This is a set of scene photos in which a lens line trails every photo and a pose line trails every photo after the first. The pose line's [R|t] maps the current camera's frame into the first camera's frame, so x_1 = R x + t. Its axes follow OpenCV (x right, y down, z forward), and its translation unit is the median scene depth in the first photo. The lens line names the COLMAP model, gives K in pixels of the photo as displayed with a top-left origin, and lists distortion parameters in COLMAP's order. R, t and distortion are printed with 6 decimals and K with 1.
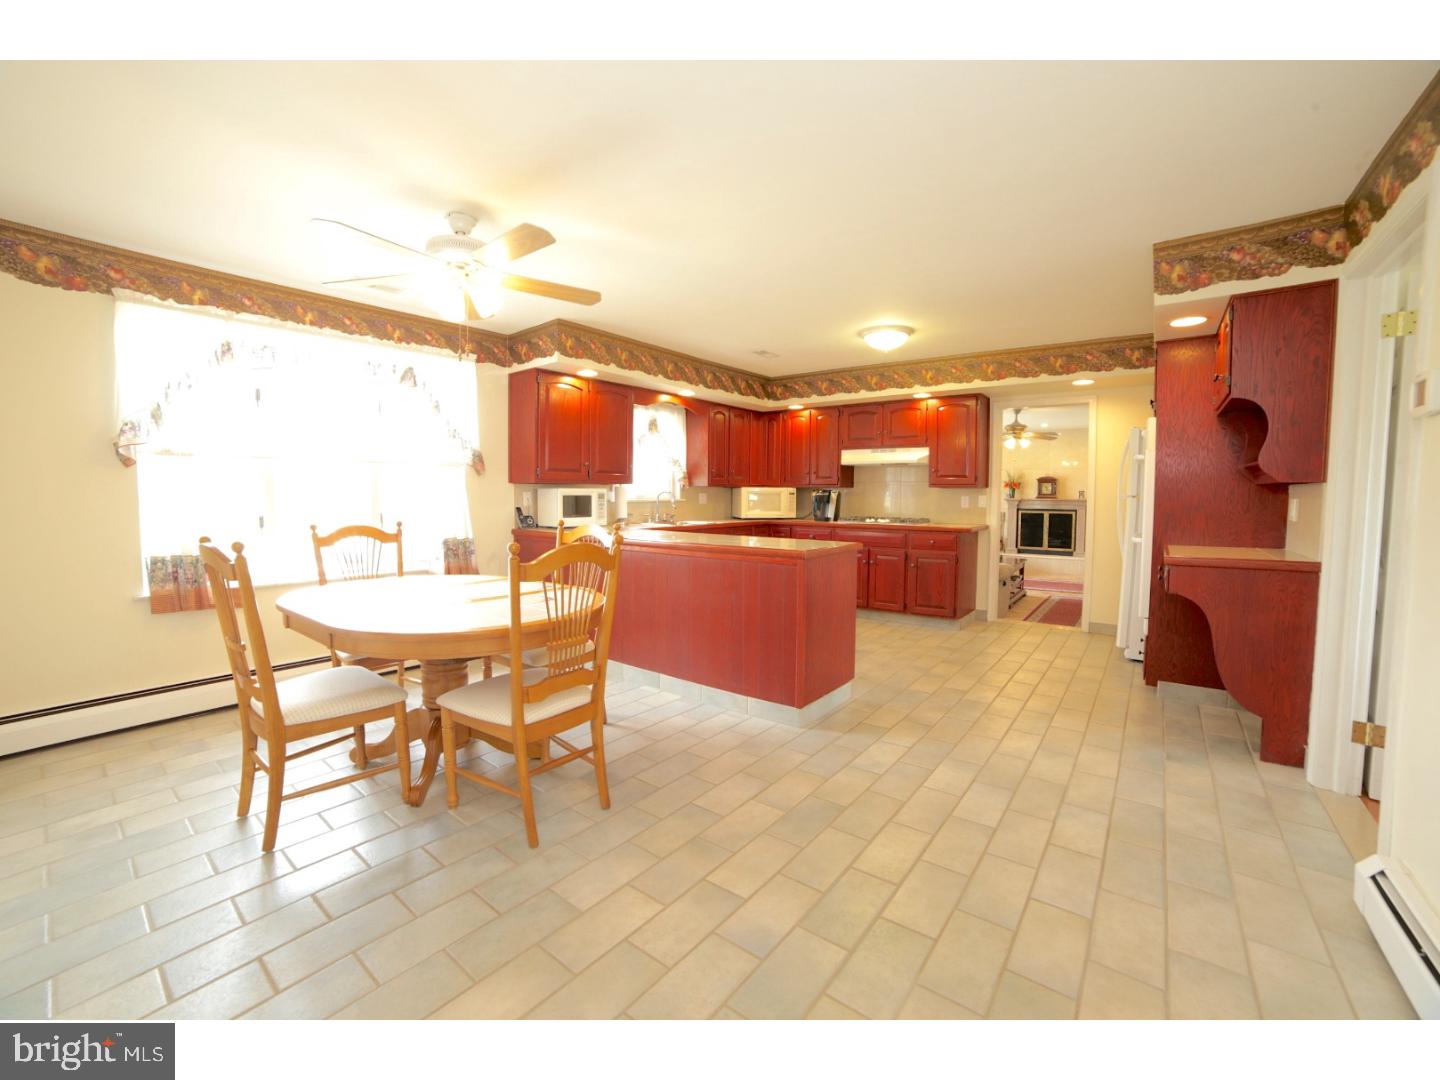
lens RADIAL K [[583.4, 0, 723.3], [0, 583.4, 526.5], [0, 0, 1]] dist [-0.108748, 0.035457]
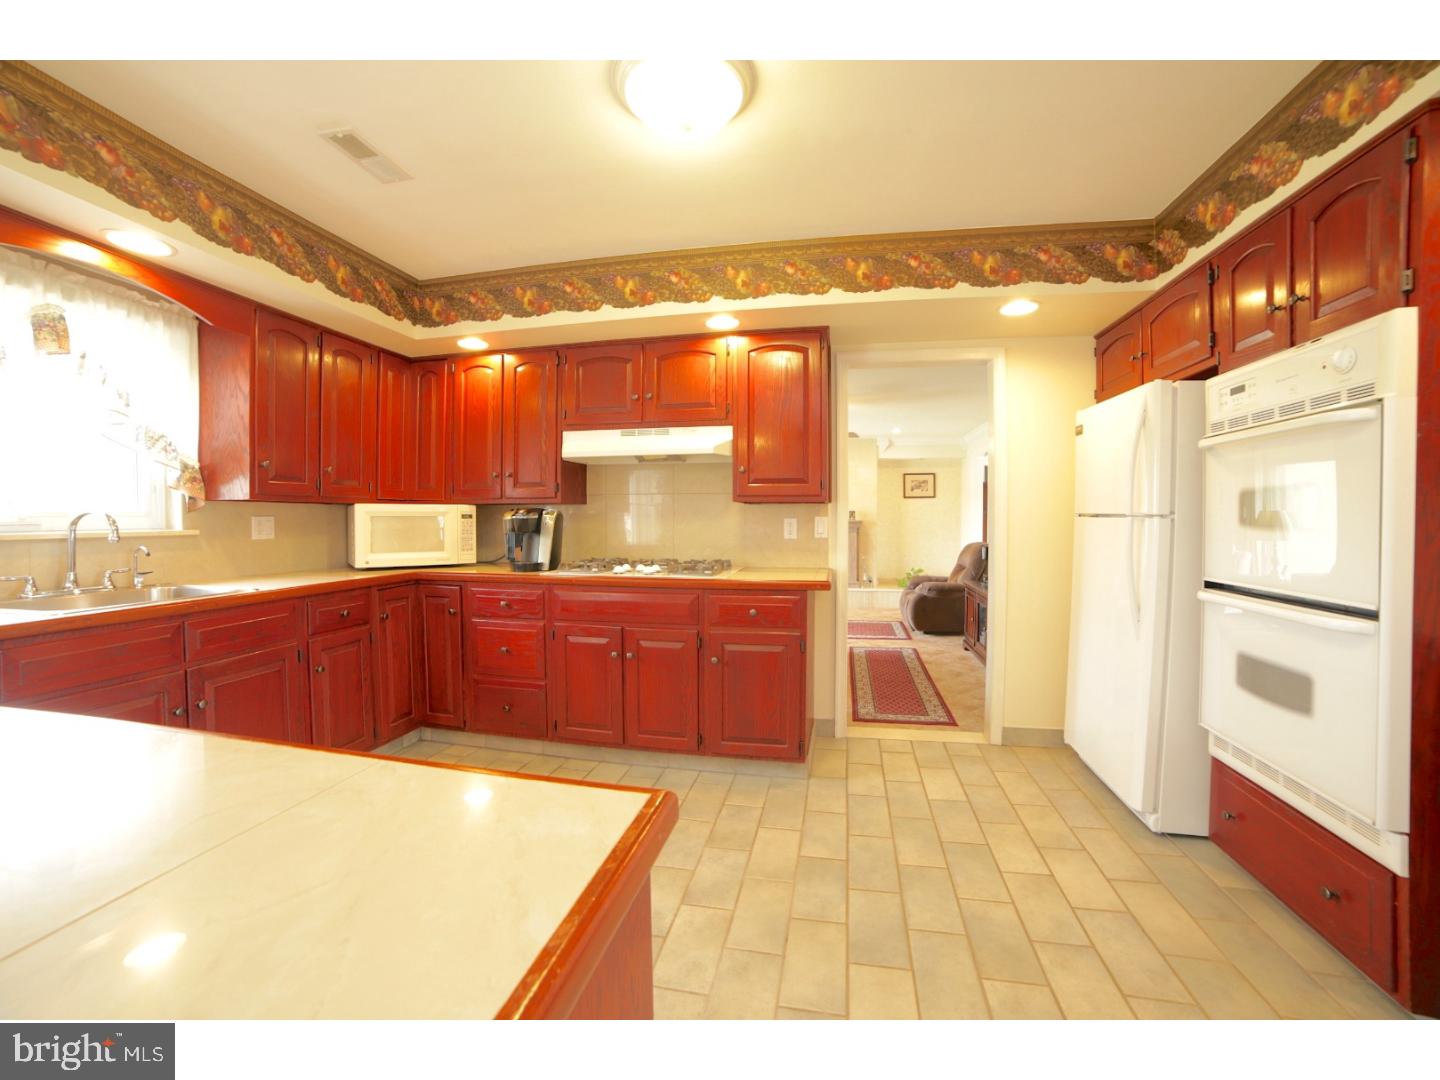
lens RADIAL K [[583.4, 0, 723.3], [0, 583.4, 526.5], [0, 0, 1]] dist [-0.108748, 0.035457]
pose [[0.895634, -0.010758, 0.444662, 0.104300], [0.028820, 0.999010, -0.033880, -0.025998], [-0.443857, 0.043159, 0.895058, 0.489583]]
